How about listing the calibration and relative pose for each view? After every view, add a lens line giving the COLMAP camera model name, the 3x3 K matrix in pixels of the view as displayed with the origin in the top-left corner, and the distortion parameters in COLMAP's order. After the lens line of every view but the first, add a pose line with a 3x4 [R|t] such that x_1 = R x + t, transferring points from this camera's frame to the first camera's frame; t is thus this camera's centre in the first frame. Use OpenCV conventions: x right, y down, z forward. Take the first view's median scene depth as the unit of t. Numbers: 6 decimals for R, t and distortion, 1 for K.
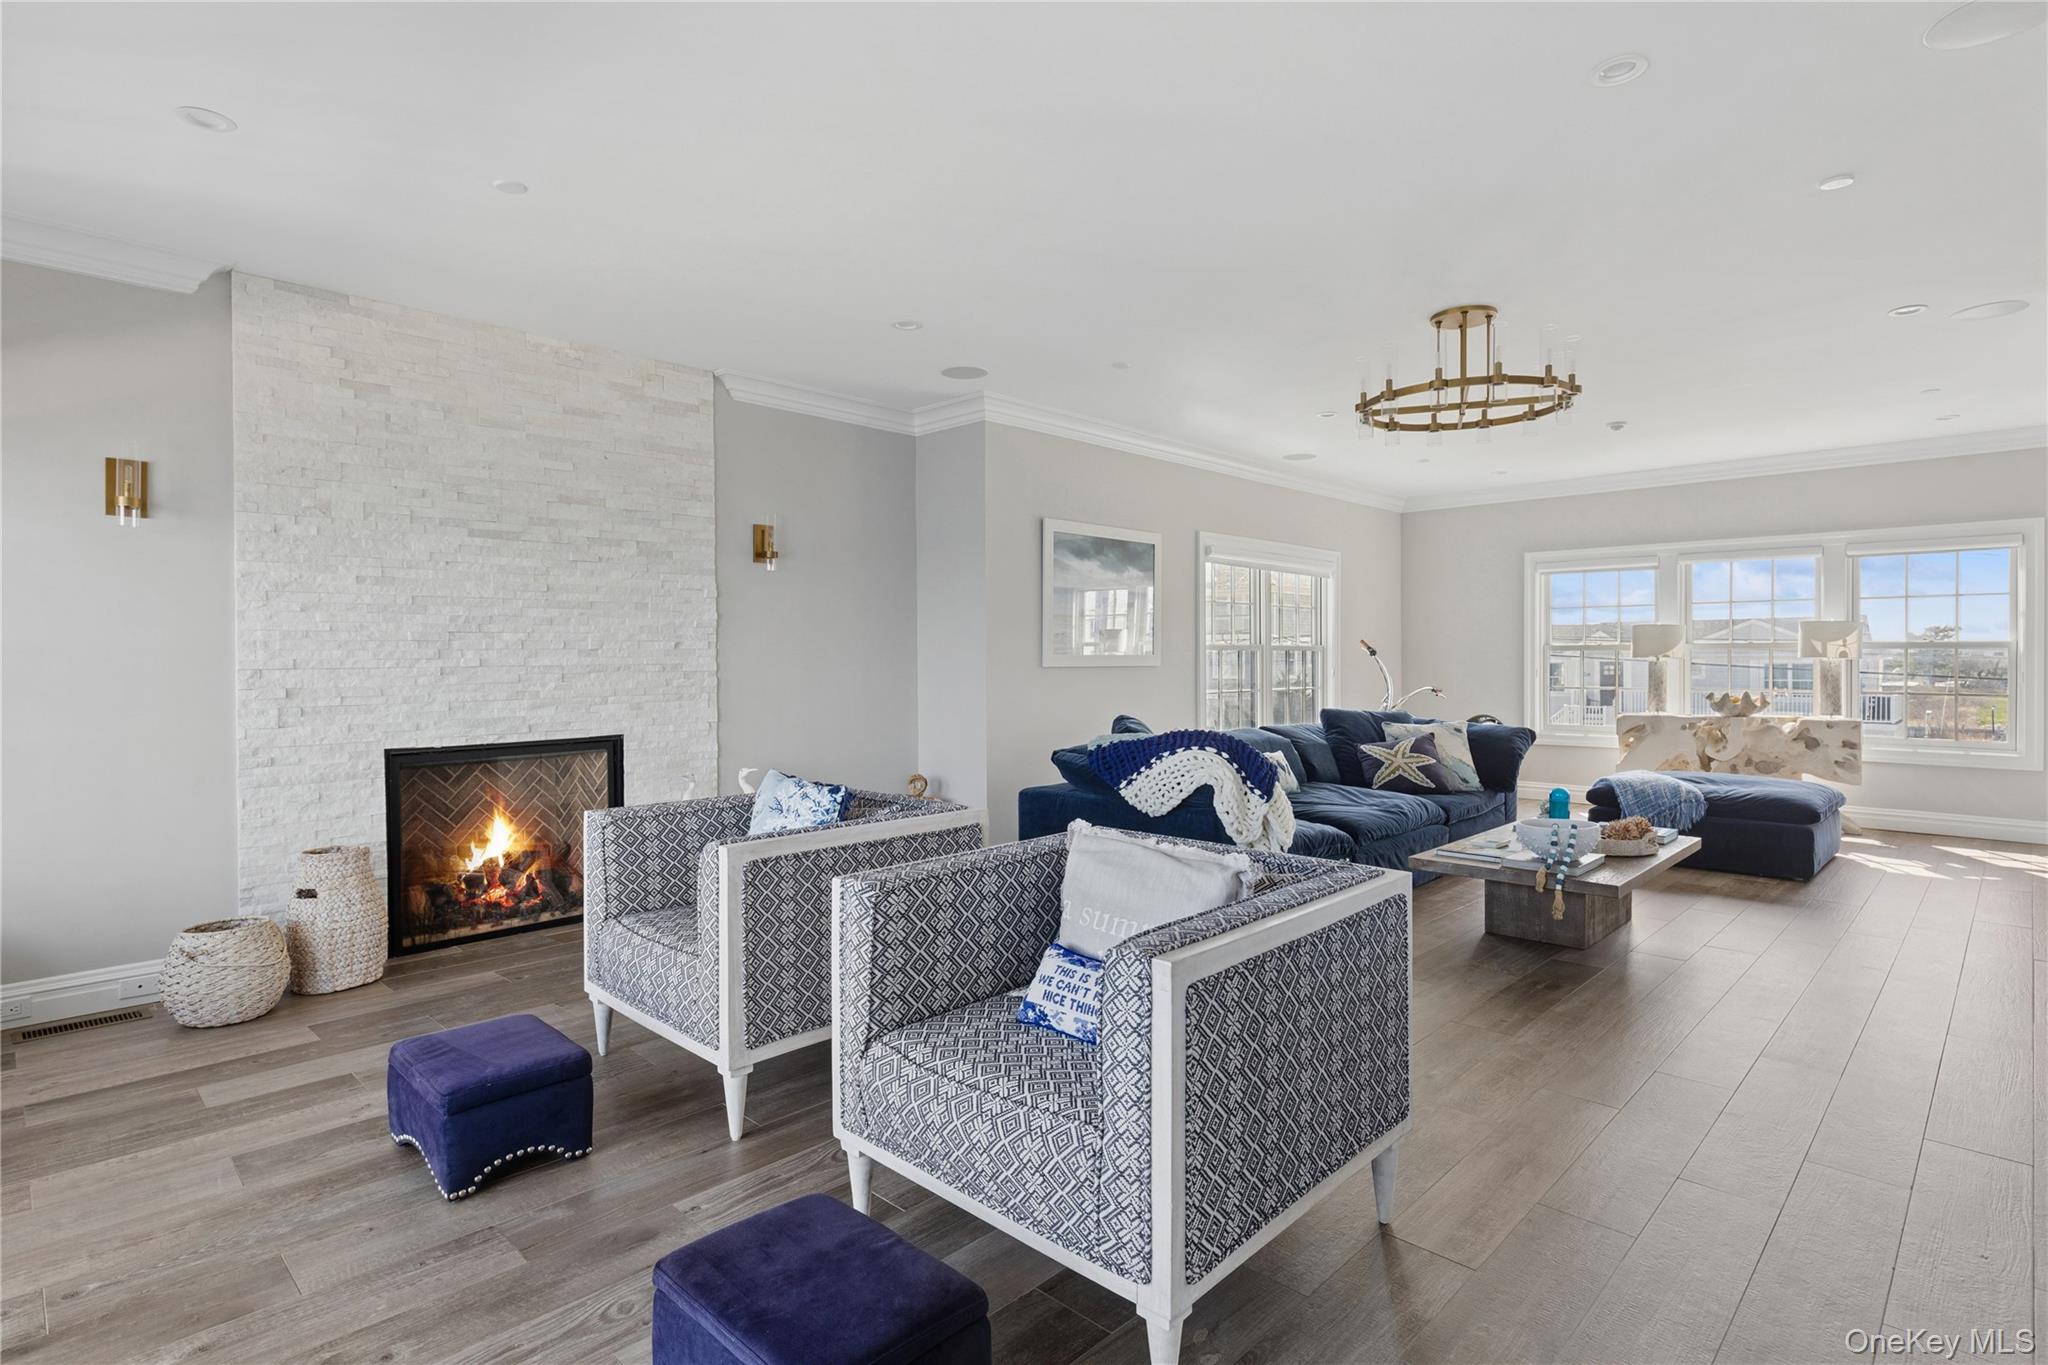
lens RADIAL K [[1005.7, 0, 1023.3], [0, 1005.7, 661.2], [0, 0, 1]] dist [-0.003425, 0.000131]
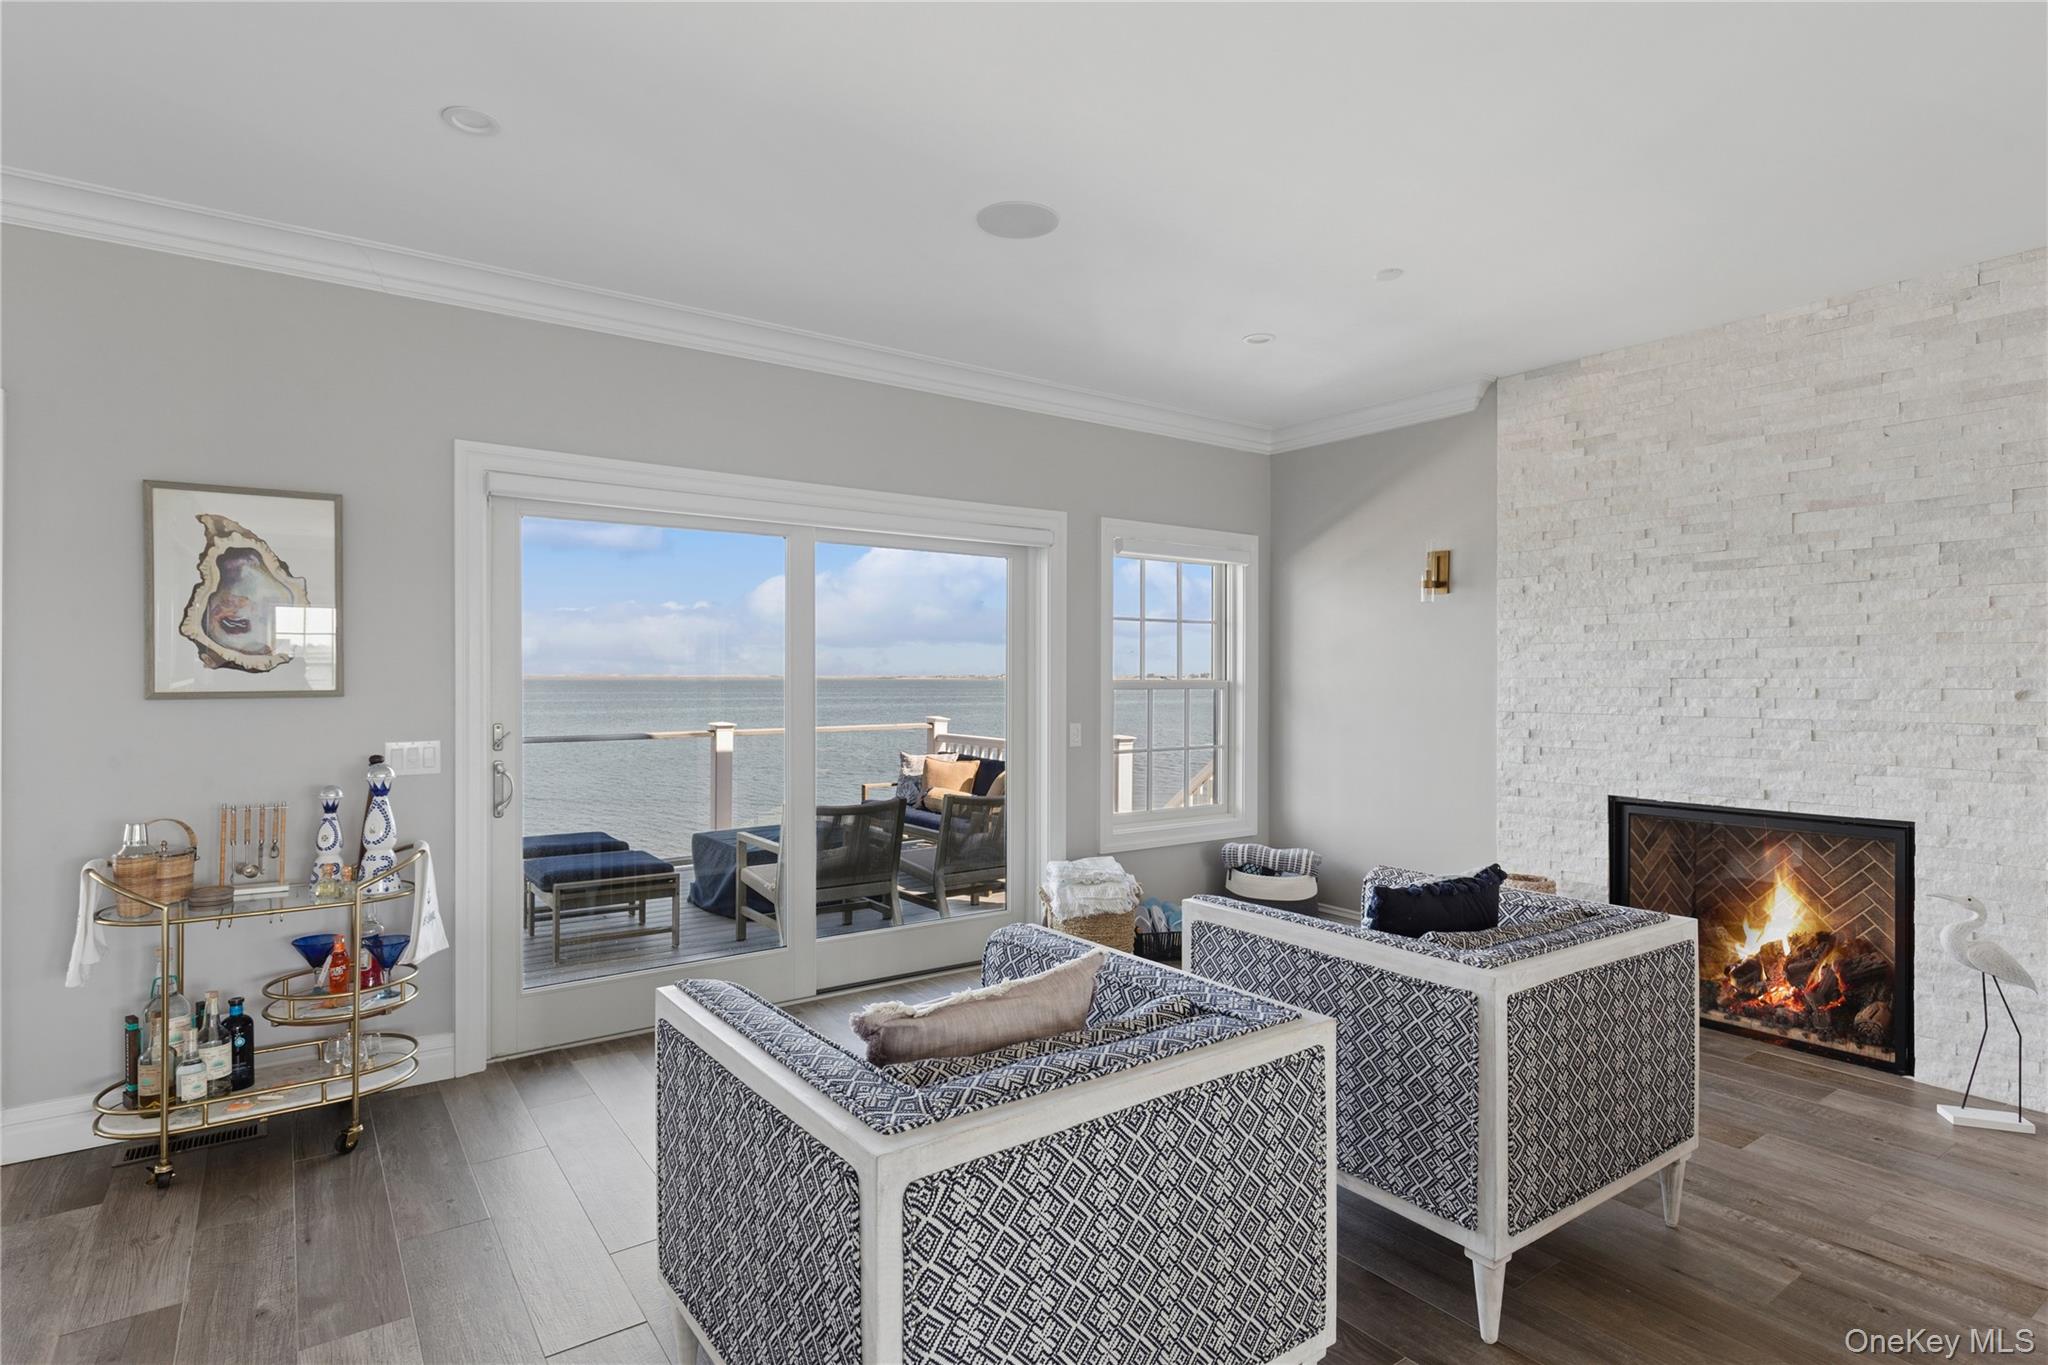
lens RADIAL K [[1052.5, 0, 1019.1], [0, 1052.5, 669.7], [0, 0, 1]] dist [0.001728, -0.000709]
pose [[-0.168841, -0.002337, -0.985641, 0.488058], [-0.007360, 0.999972, -0.001110, -0.031547], [0.985616, 0.007067, -0.168854, 0.575678]]
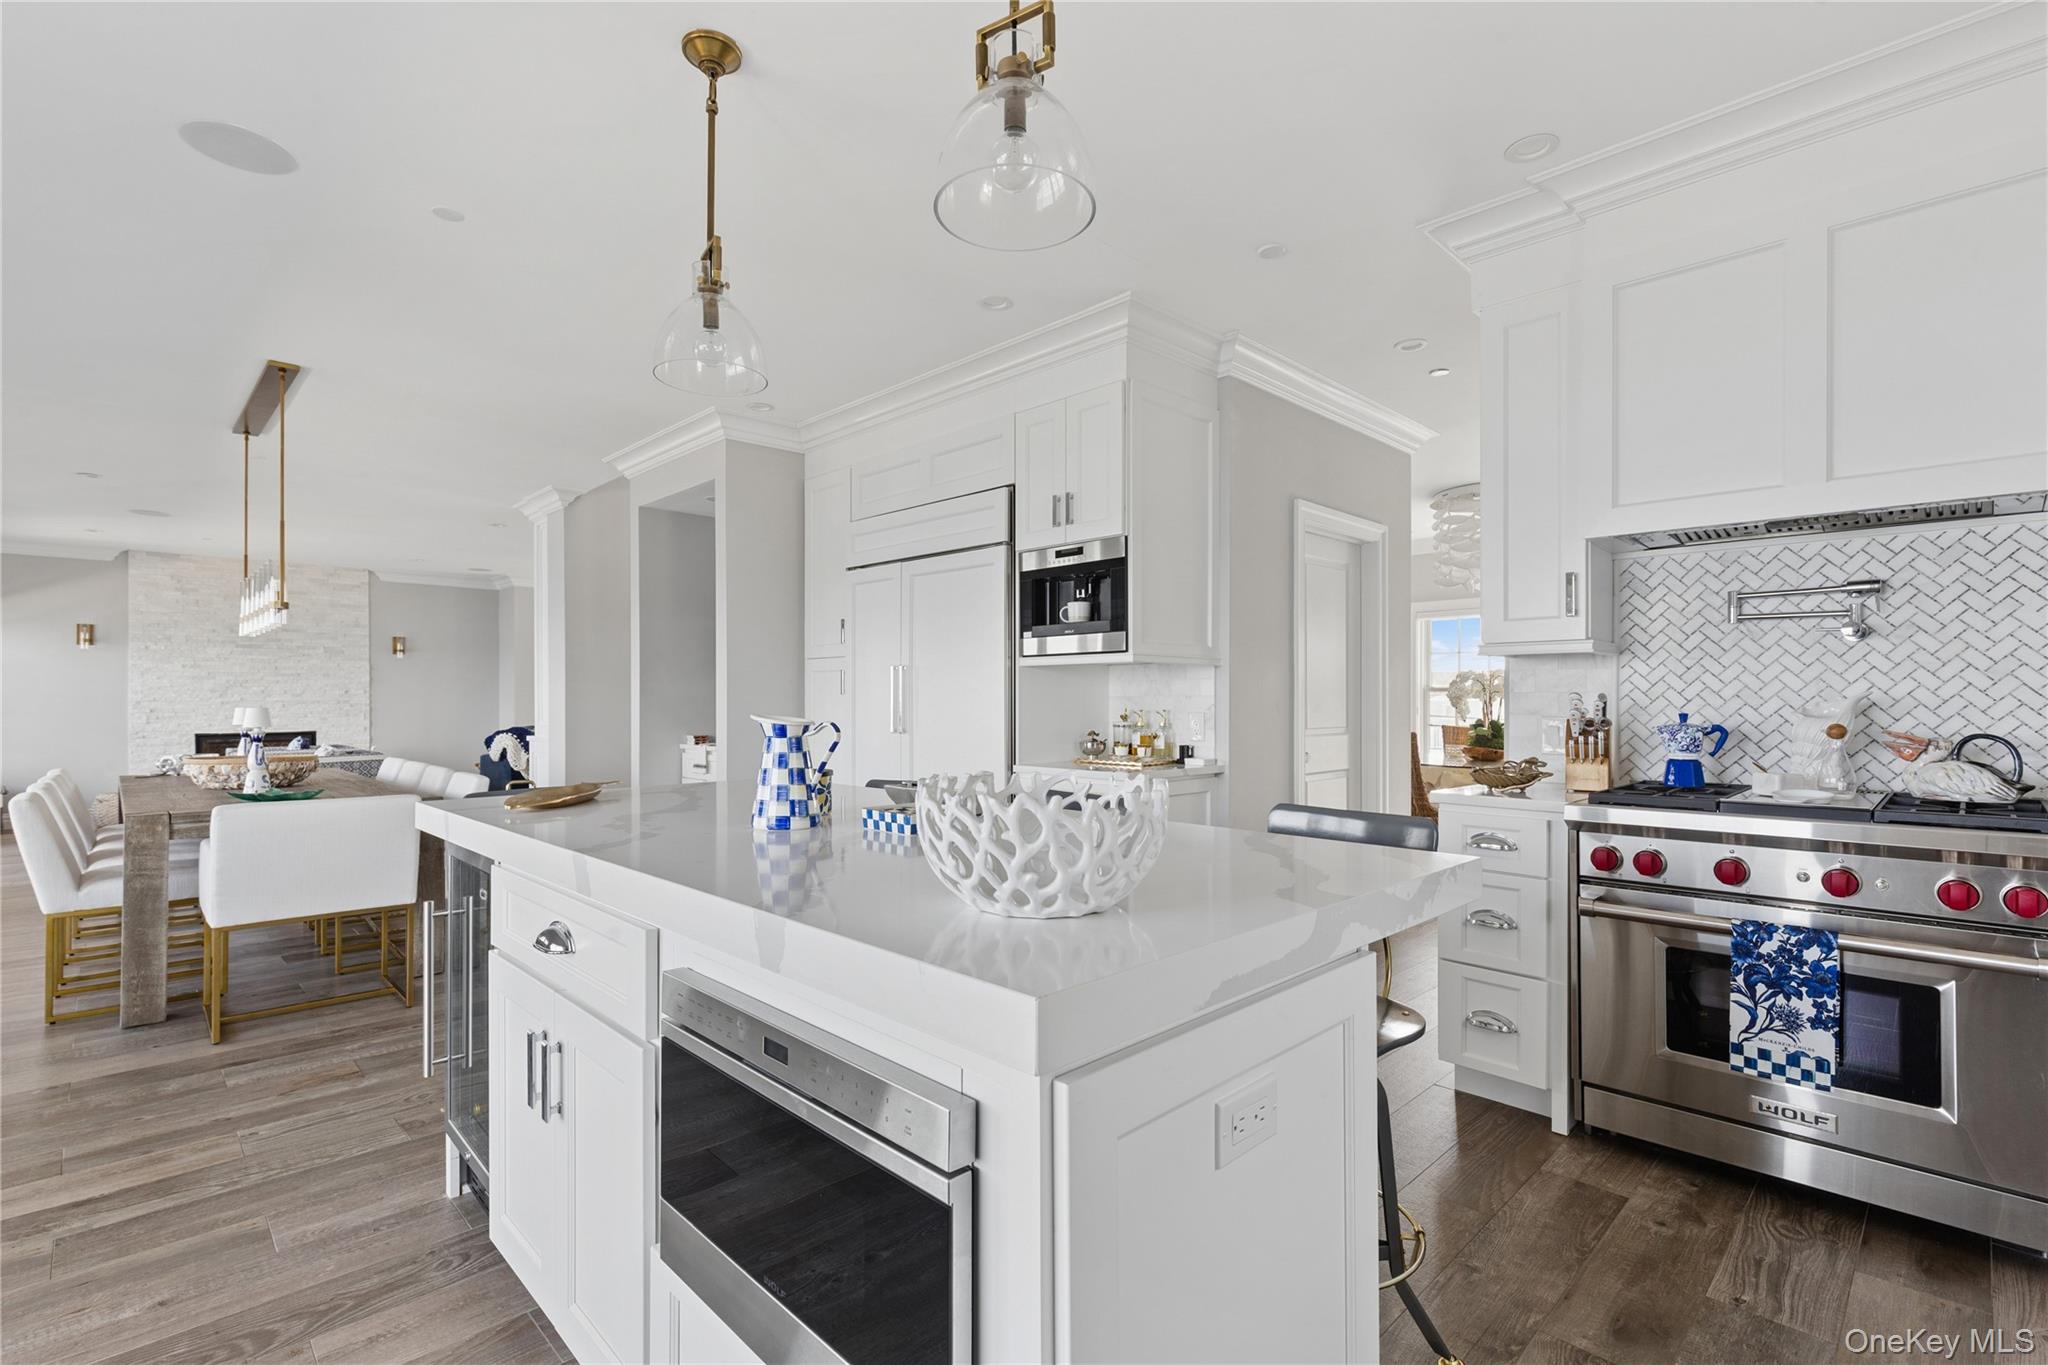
lens RADIAL K [[923.9, 0, 1015.8], [0, 923.9, 696.4], [0, 0, 1]] dist [0.008463, 0.000737]
pose [[0.999550, 0.002473, -0.029904, 1.437393], [-0.002704, 0.999967, -0.007695, 0.007149], [0.029884, 0.007773, 0.999523, -1.223680]]
